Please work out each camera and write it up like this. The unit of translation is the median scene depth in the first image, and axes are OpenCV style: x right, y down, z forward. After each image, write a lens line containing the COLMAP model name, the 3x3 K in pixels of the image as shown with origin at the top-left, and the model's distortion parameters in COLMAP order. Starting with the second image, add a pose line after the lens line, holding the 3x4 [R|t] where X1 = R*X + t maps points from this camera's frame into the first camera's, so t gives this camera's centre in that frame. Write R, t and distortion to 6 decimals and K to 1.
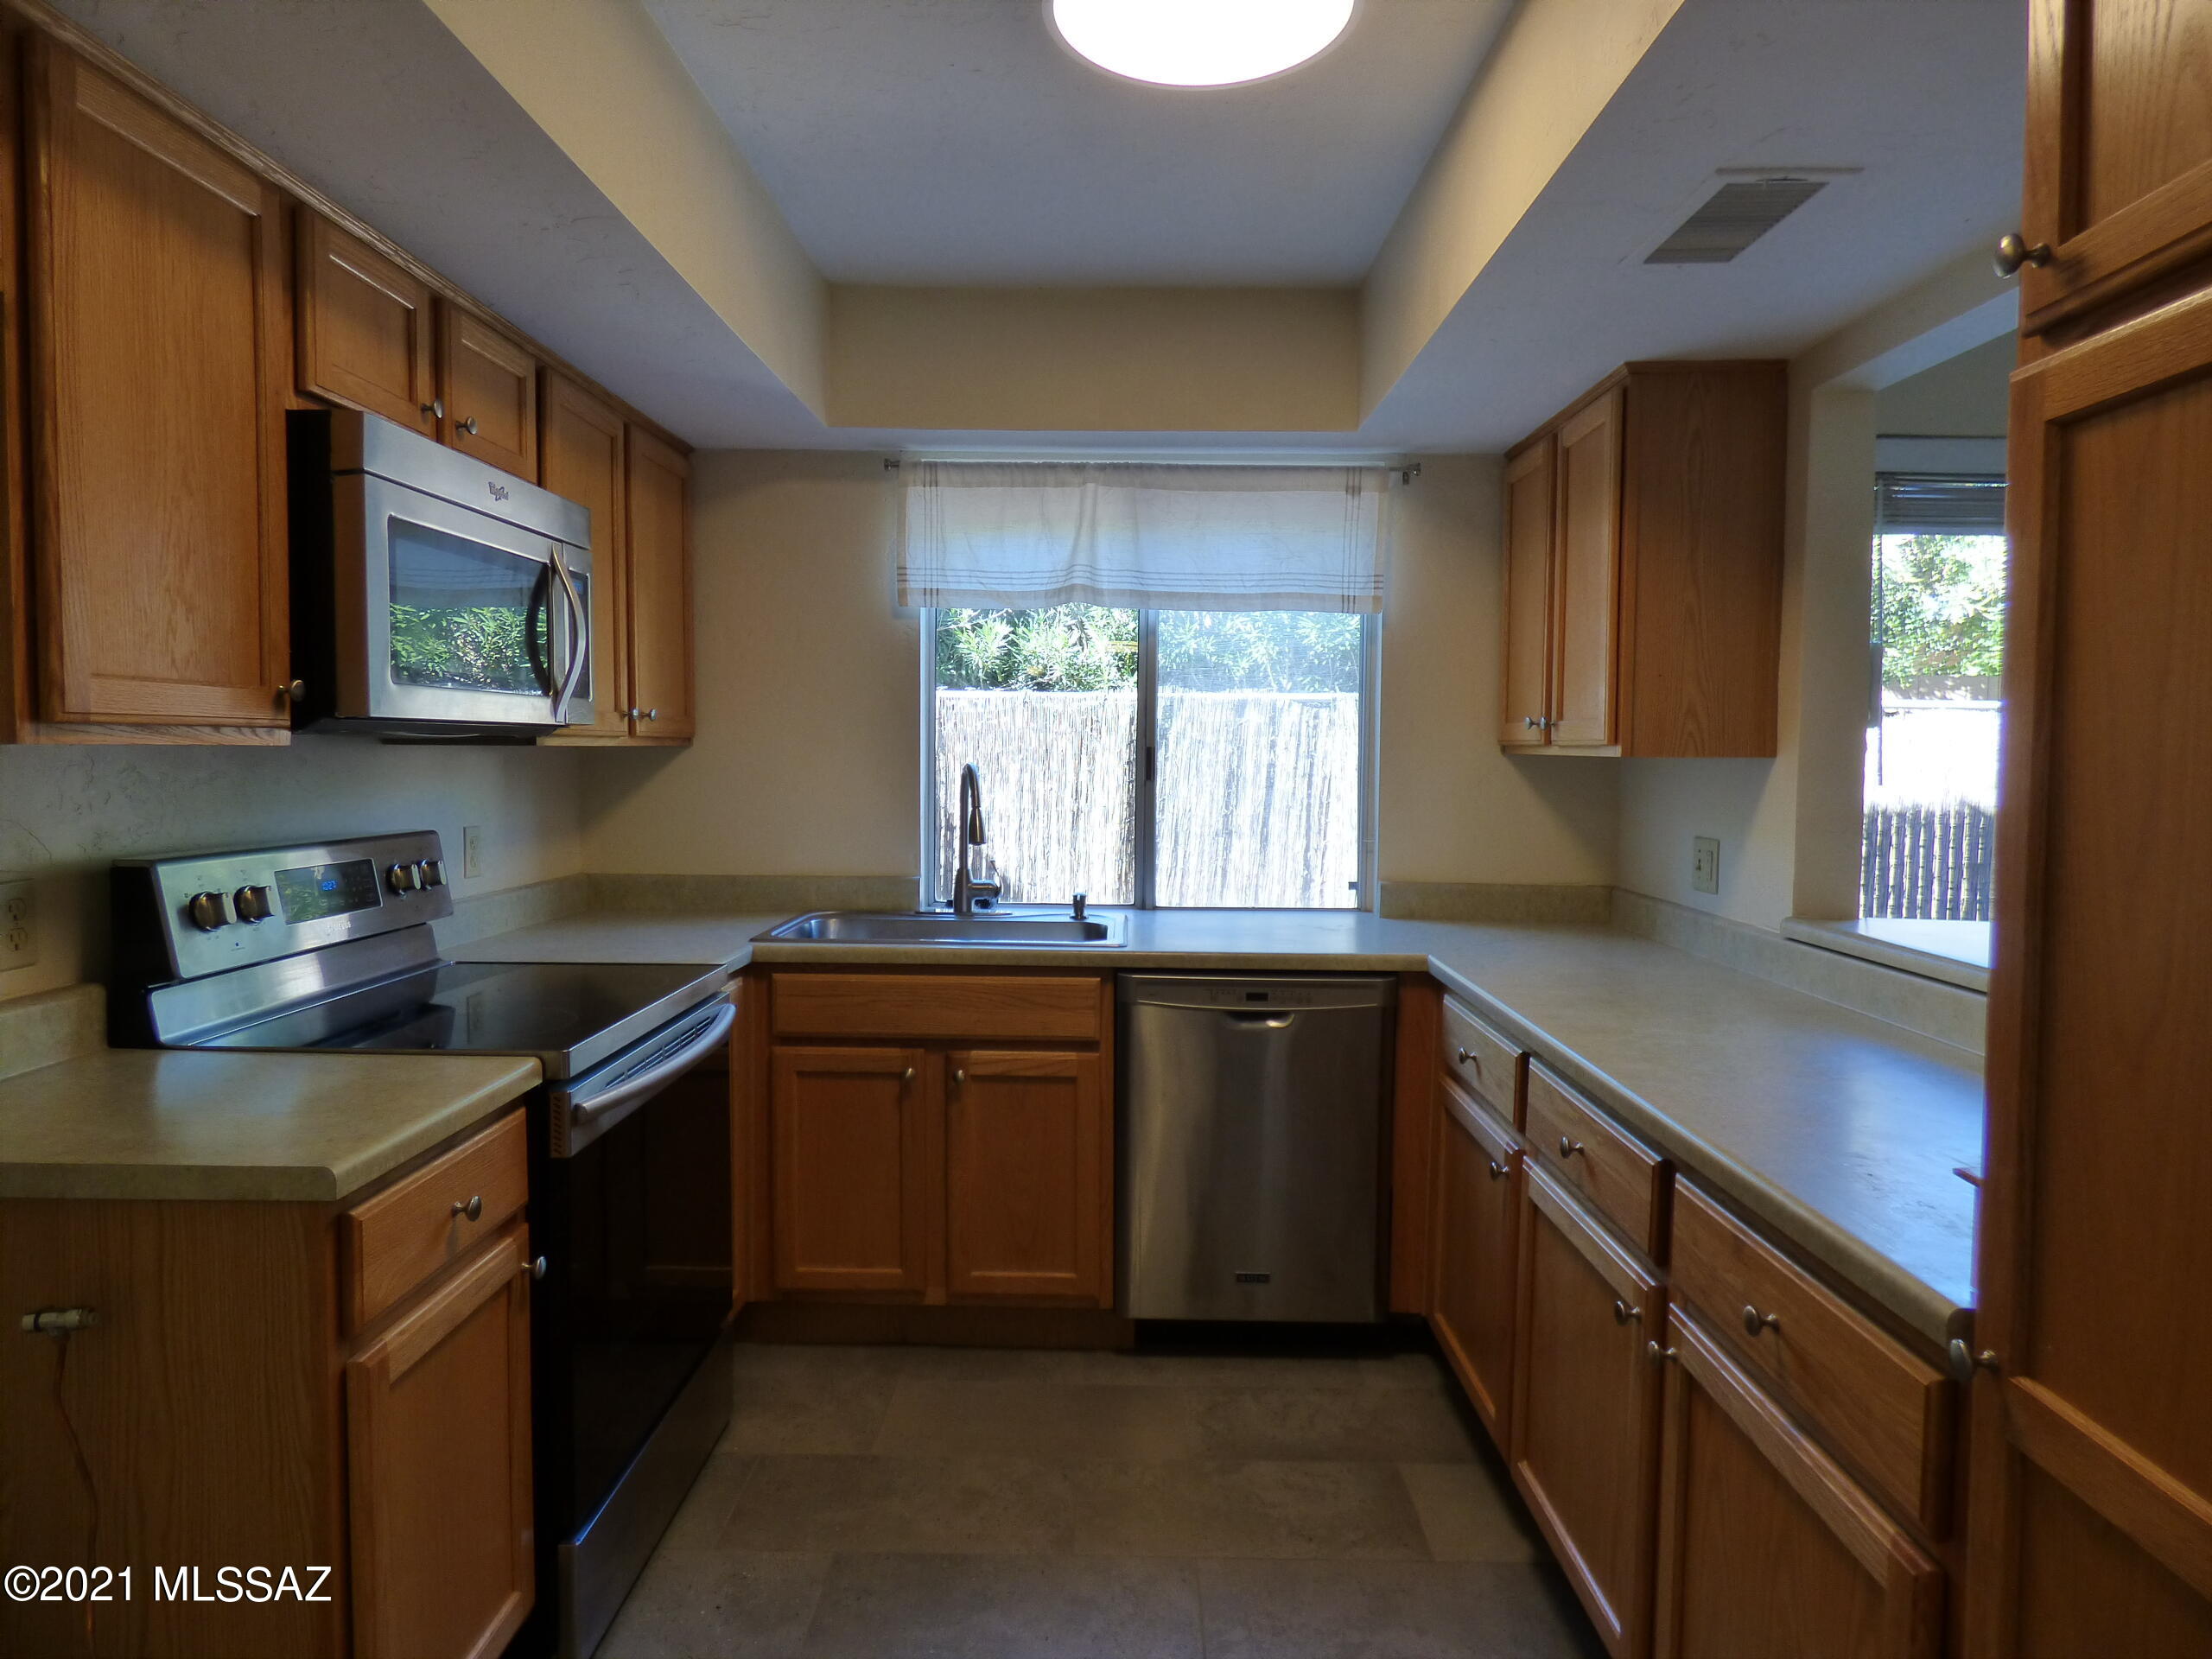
lens RADIAL K [[1342.4, 0, 1106.0], [0, 1342.4, 829.5], [0, 0, 1]] dist [-0.000643, -0.000492]
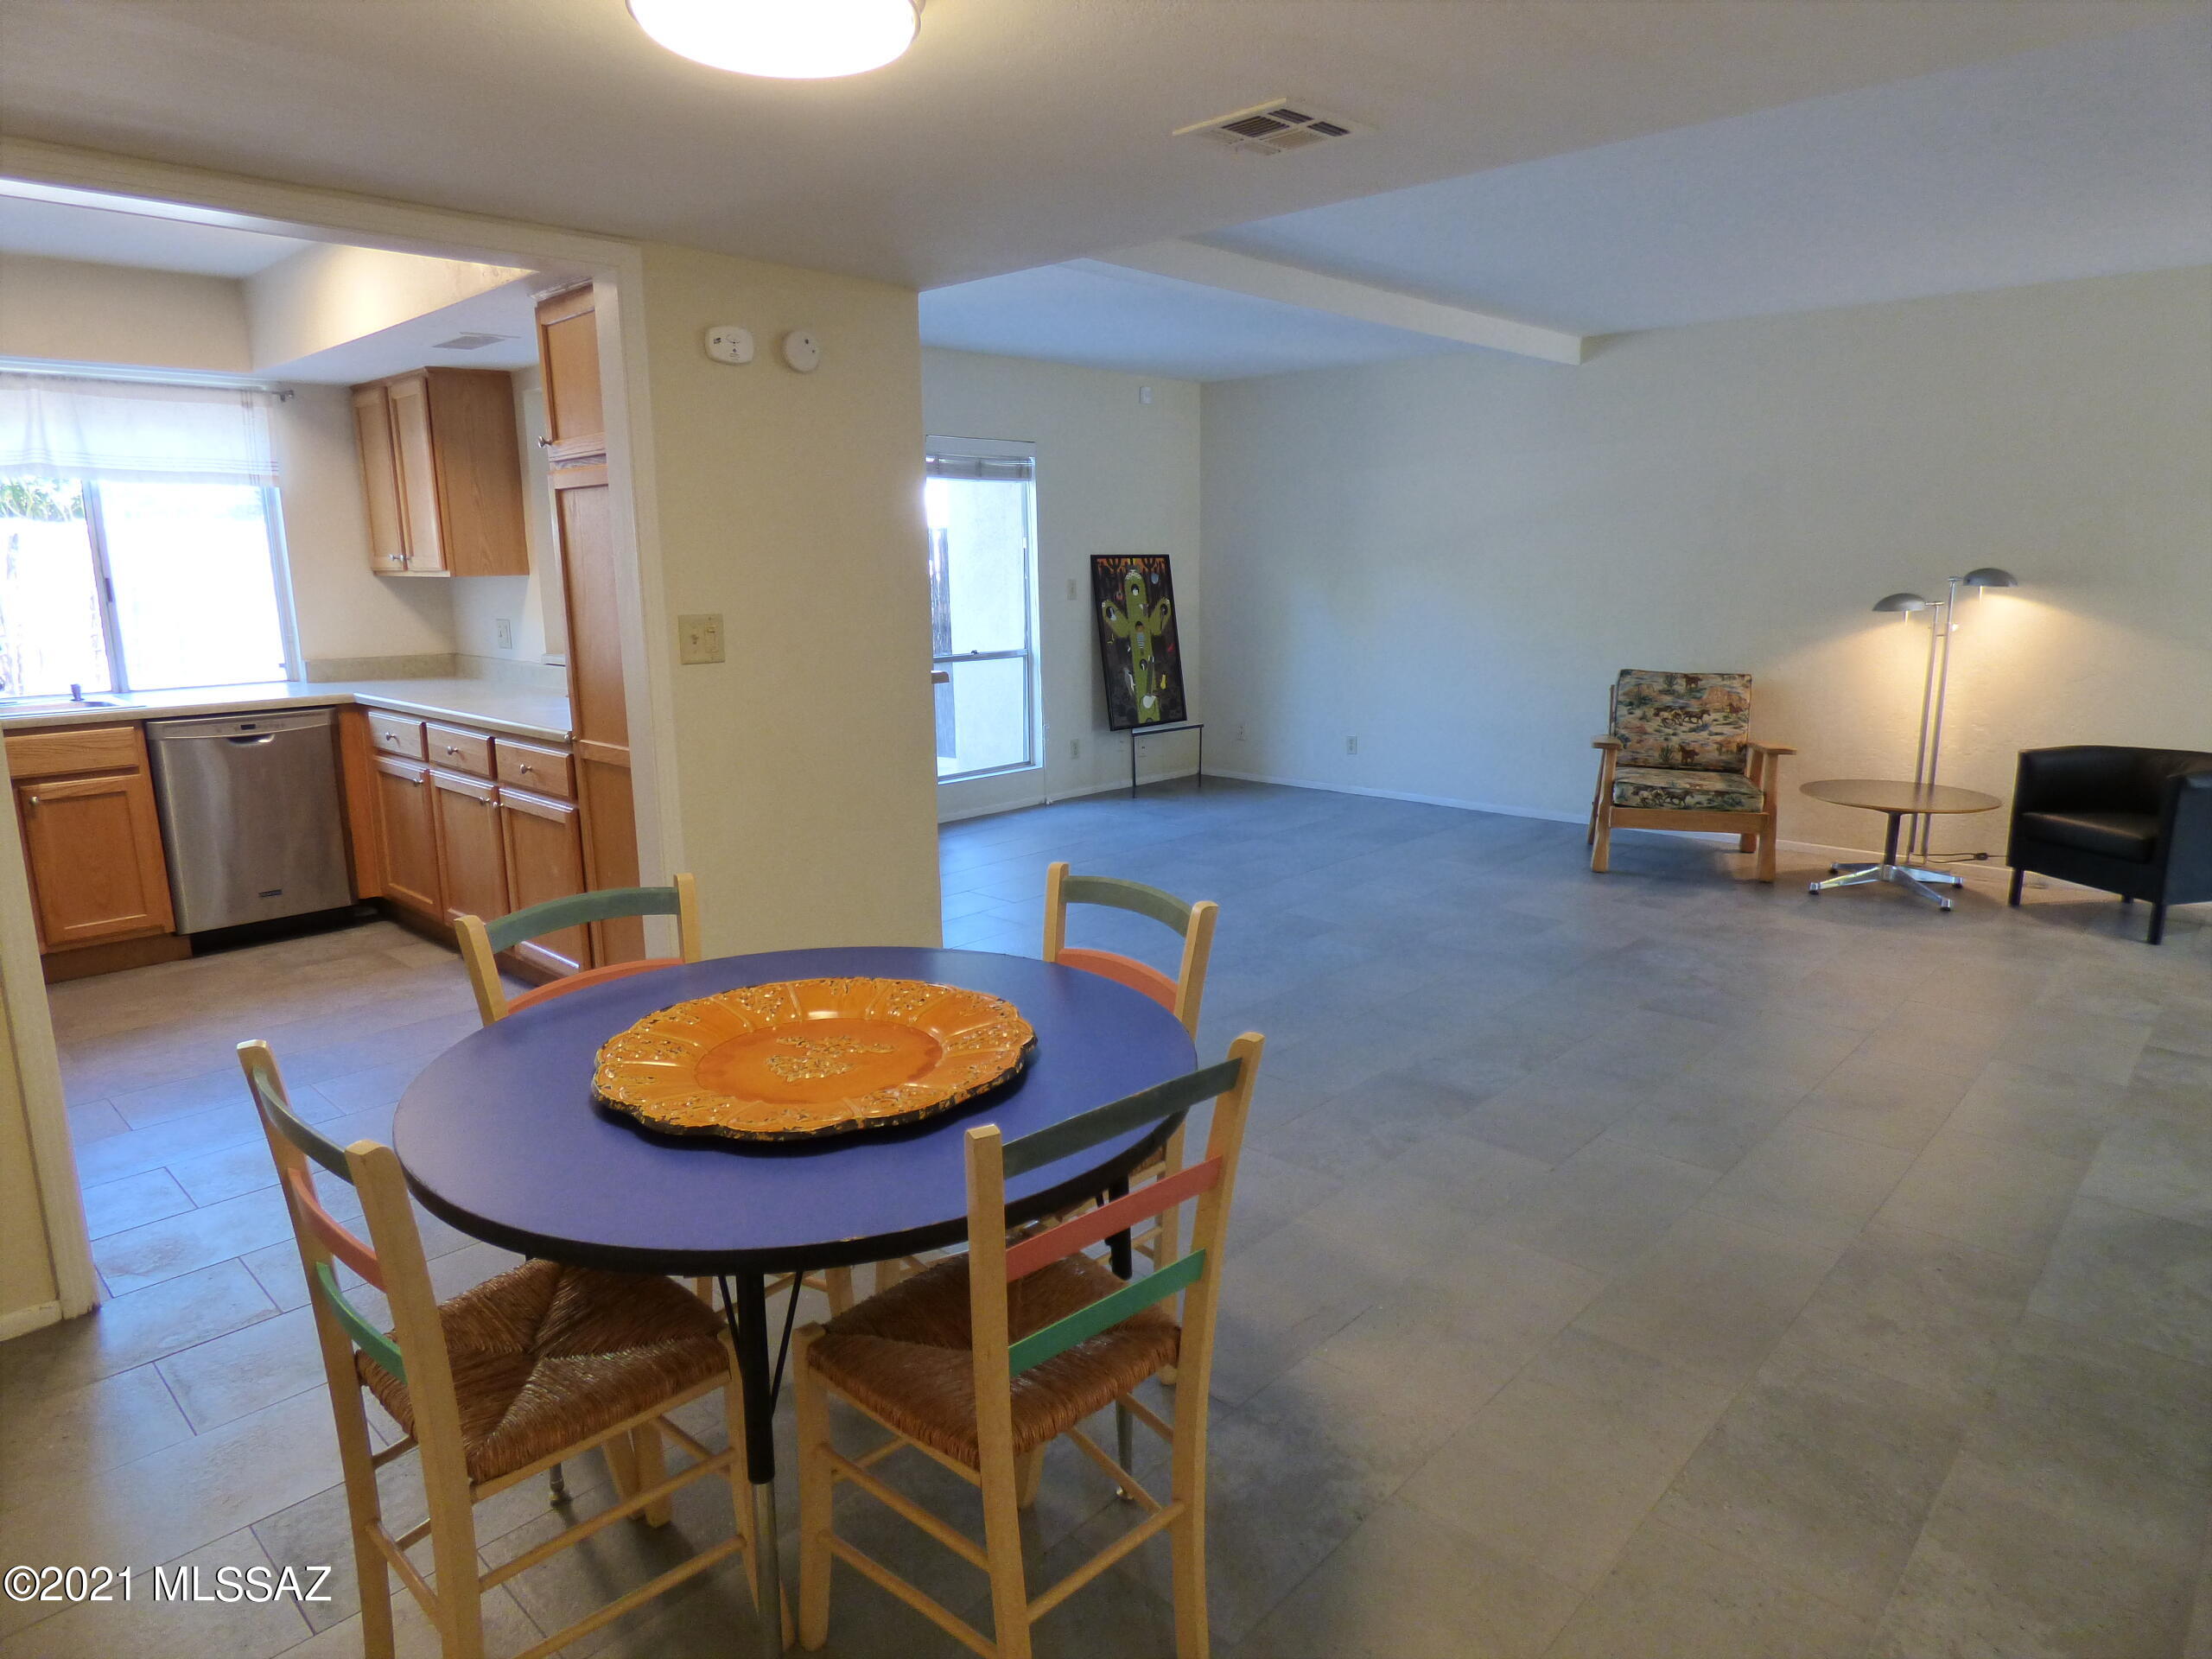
lens RADIAL K [[1330.8, 0, 1091.0], [0, 1330.8, 825.6], [0, 0, 1]] dist [-0.005976, -0.003107]
pose [[0.687088, -0.159144, 0.708932, -0.350105], [0.061243, 0.984930, 0.161746, 0.040606], [-0.723989, -0.067716, 0.686480, -0.890081]]
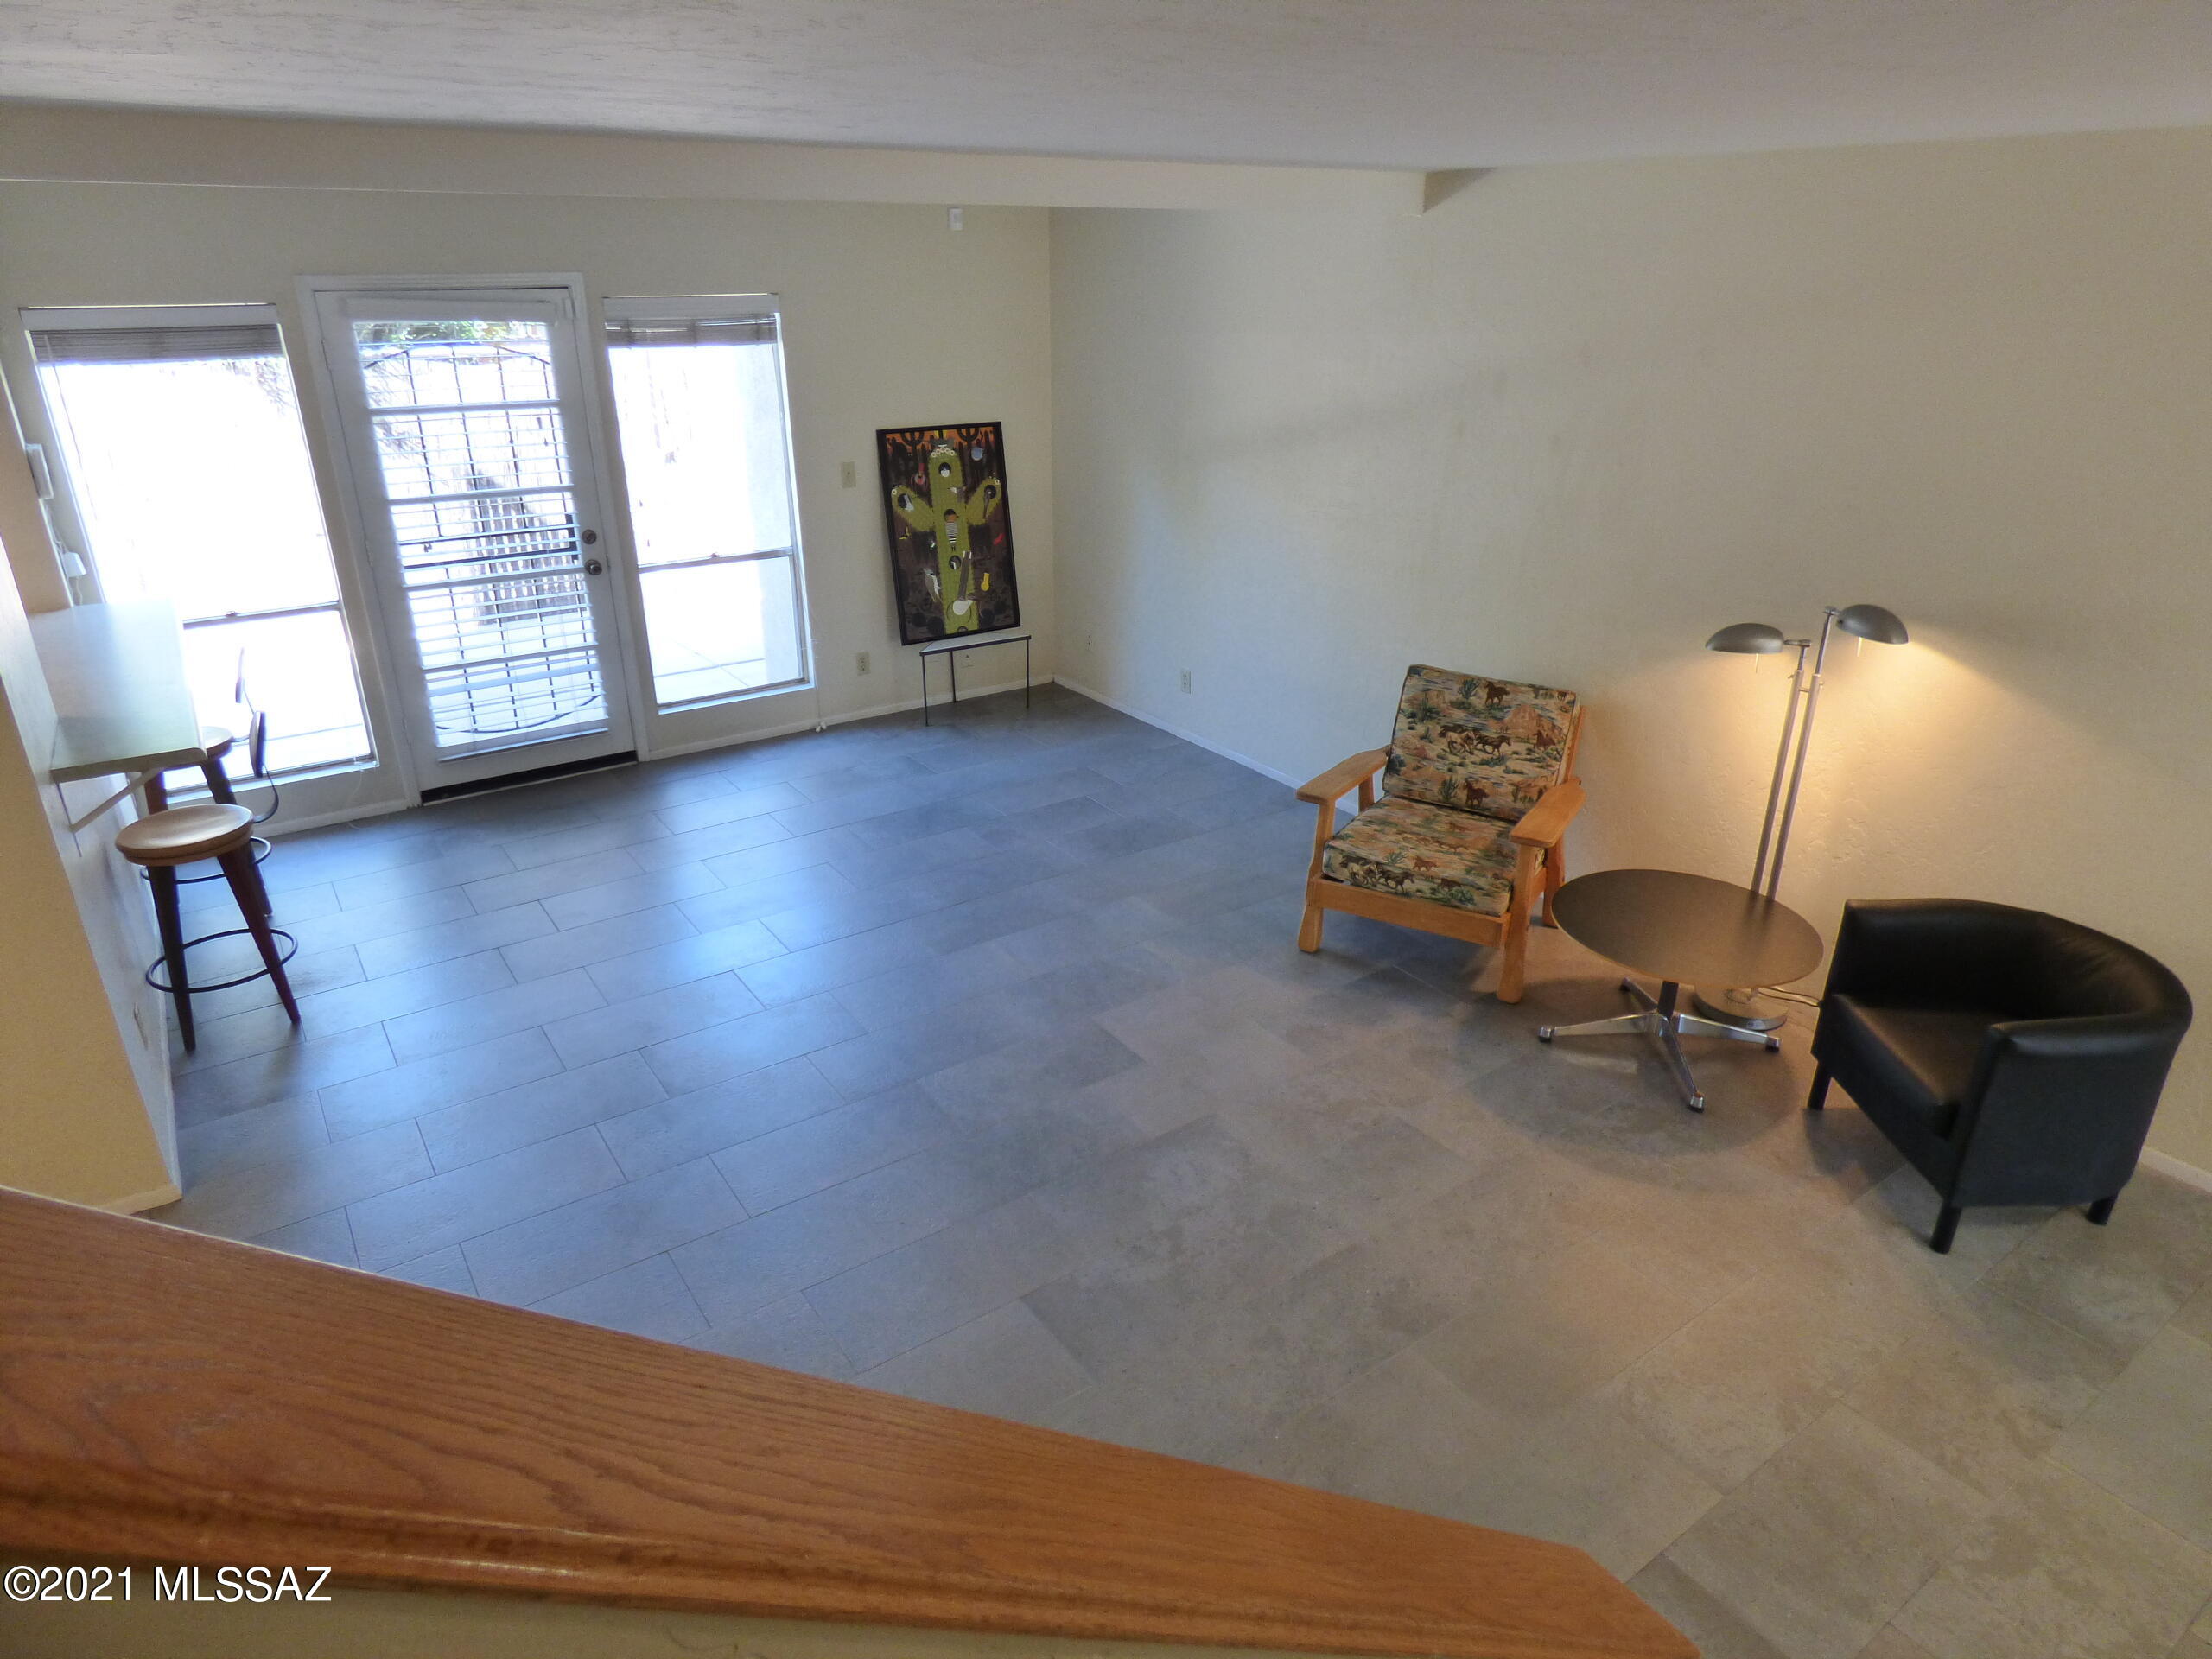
lens RADIAL K [[1330.8, 0, 1091.0], [0, 1330.8, 825.6], [0, 0, 1]] dist [-0.005976, -0.003107]
pose [[0.820699, -0.231443, 0.522387, 0.603228], [0.042916, 0.936672, 0.347568, -0.190663], [-0.569747, -0.262830, 0.778658, -1.079203]]
